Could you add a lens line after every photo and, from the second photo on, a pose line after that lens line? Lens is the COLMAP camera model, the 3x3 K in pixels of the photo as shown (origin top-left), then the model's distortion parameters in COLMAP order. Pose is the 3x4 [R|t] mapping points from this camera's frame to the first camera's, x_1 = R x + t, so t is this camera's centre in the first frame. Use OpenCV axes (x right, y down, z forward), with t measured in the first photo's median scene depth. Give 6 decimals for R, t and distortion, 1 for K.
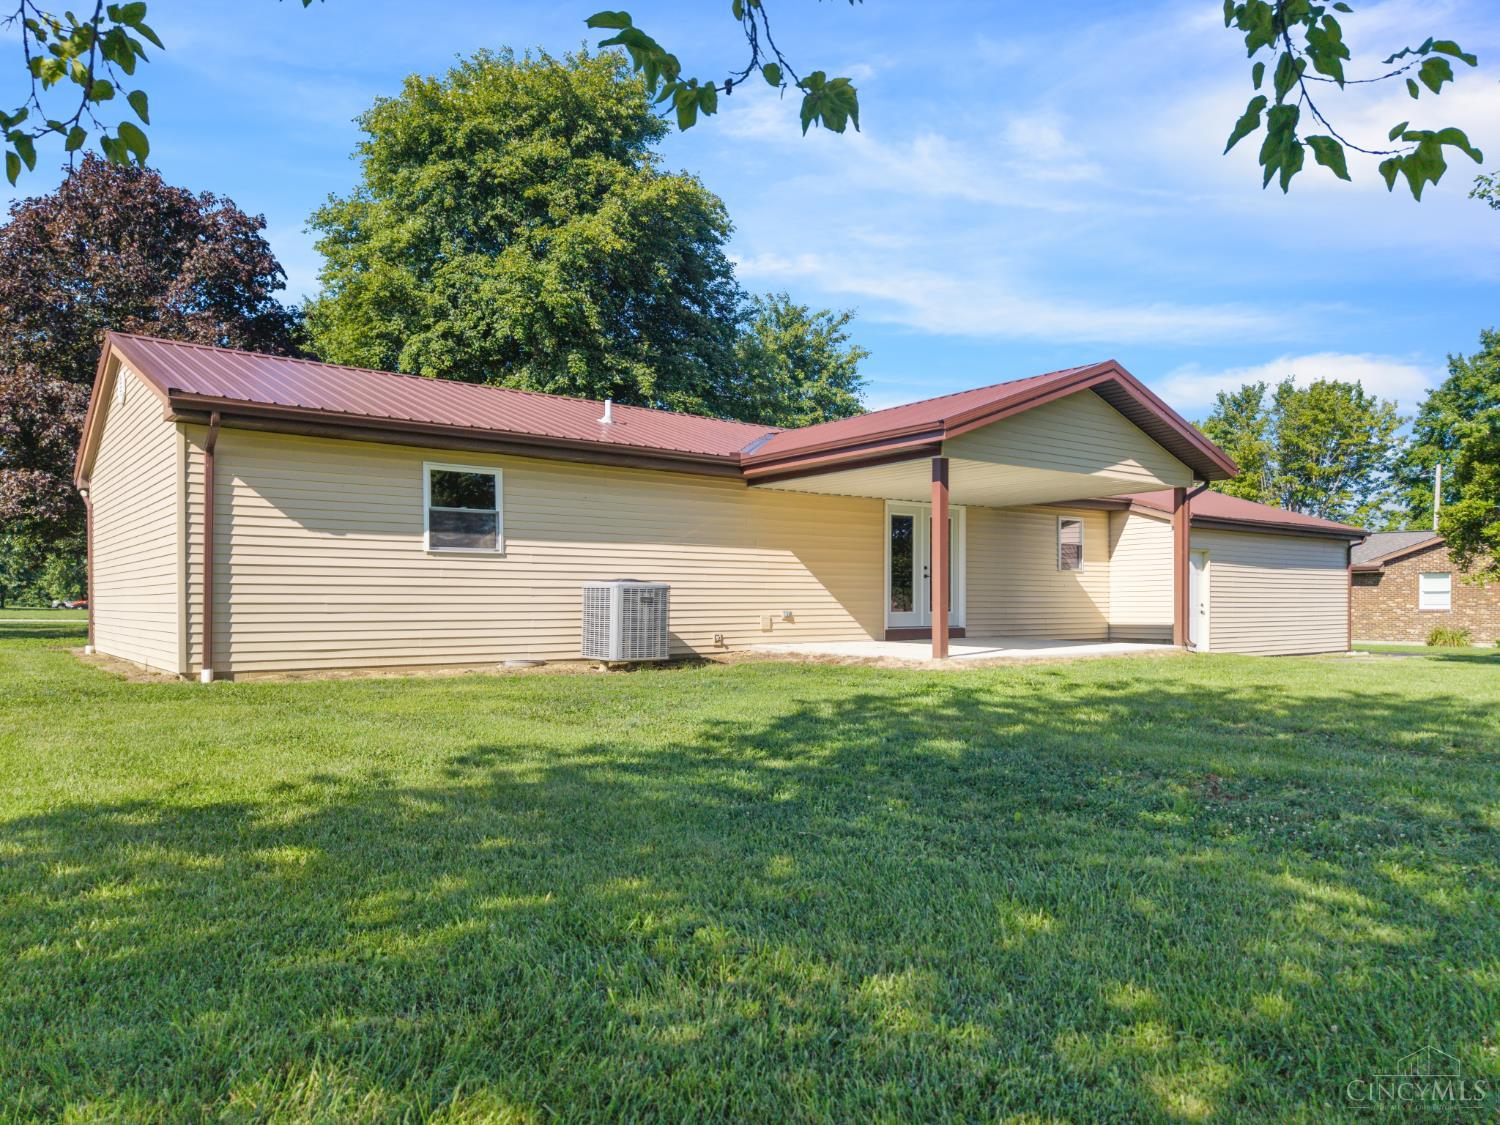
lens RADIAL K [[1049.4, 0, 750.0], [0, 1049.4, 562.5], [0, 0, 1]] dist [0.024398, 0.000023]
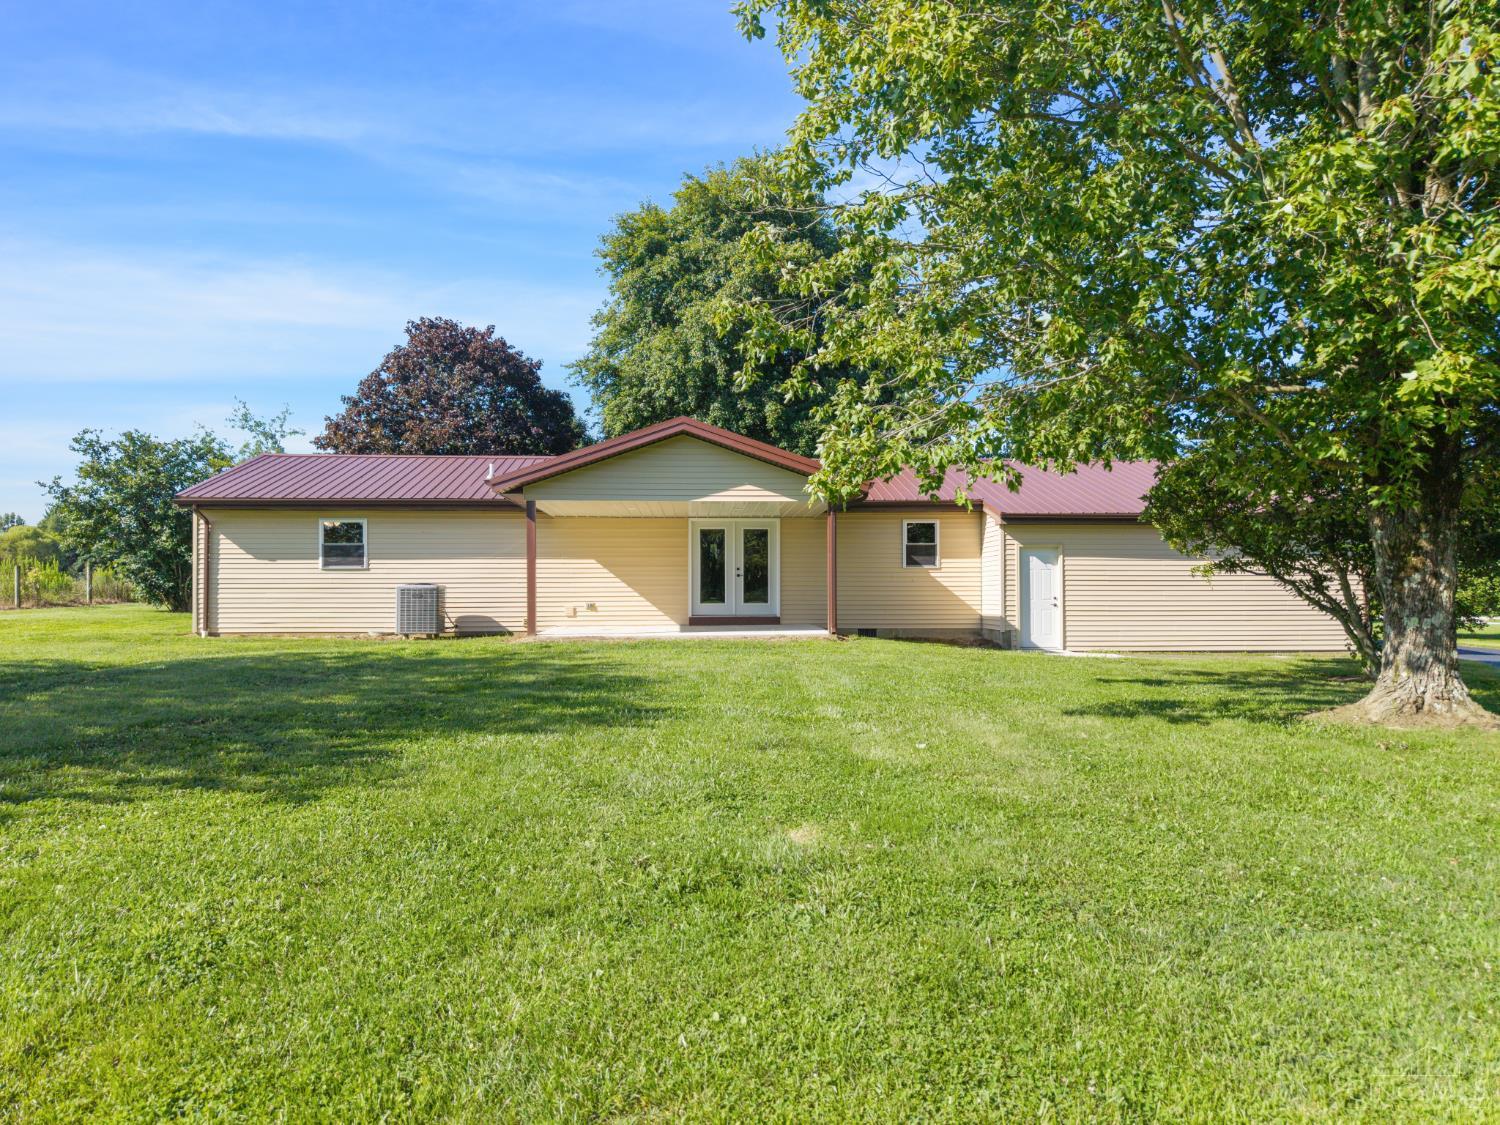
lens RADIAL K [[1049.4, 0, 750.0], [0, 1049.4, 562.5], [0, 0, 1]] dist [0.024398, 0.000023]
pose [[0.815129, -0.021180, -0.578893, 1.051426], [0.024585, 0.999696, -0.001959, 0.000211], [0.578758, -0.012635, 0.815401, -0.026163]]
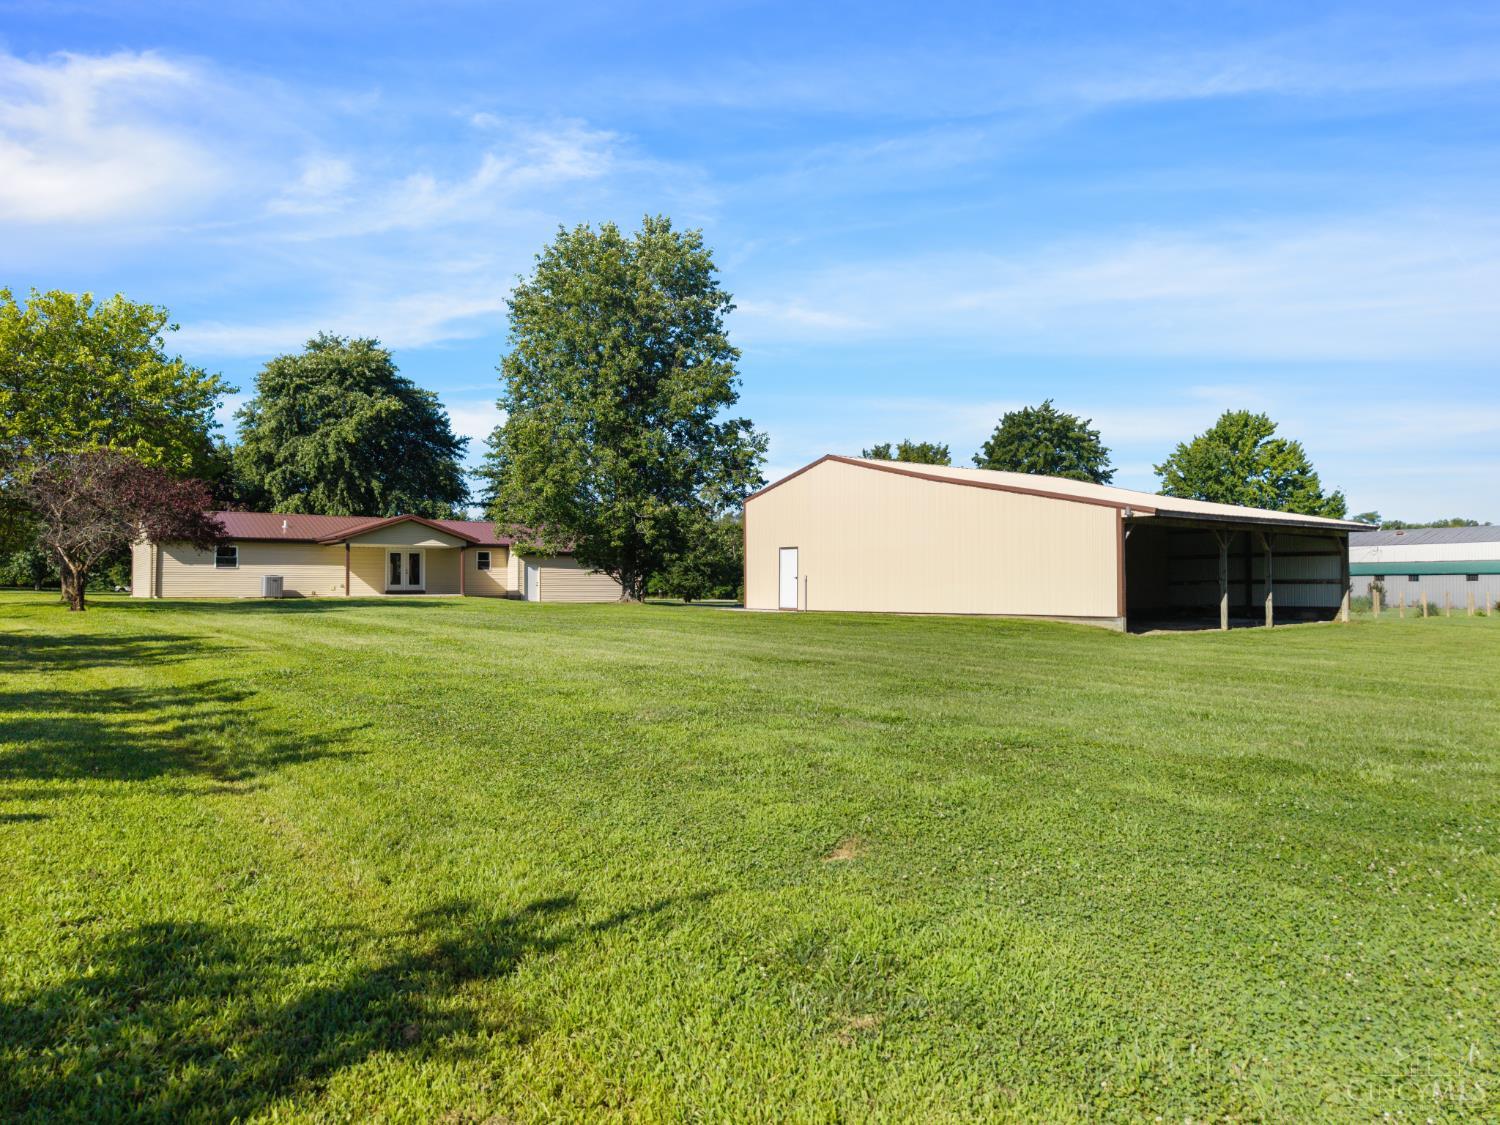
lens RADIAL K [[1049.4, 0, 750.0], [0, 1049.4, 562.5], [0, 0, 1]] dist [0.024398, 0.000023]
pose [[0.998444, -0.009510, -0.054947, 1.504654], [0.009699, 0.999948, 0.003168, -0.020441], [0.054914, -0.003696, 0.998484, -2.233506]]
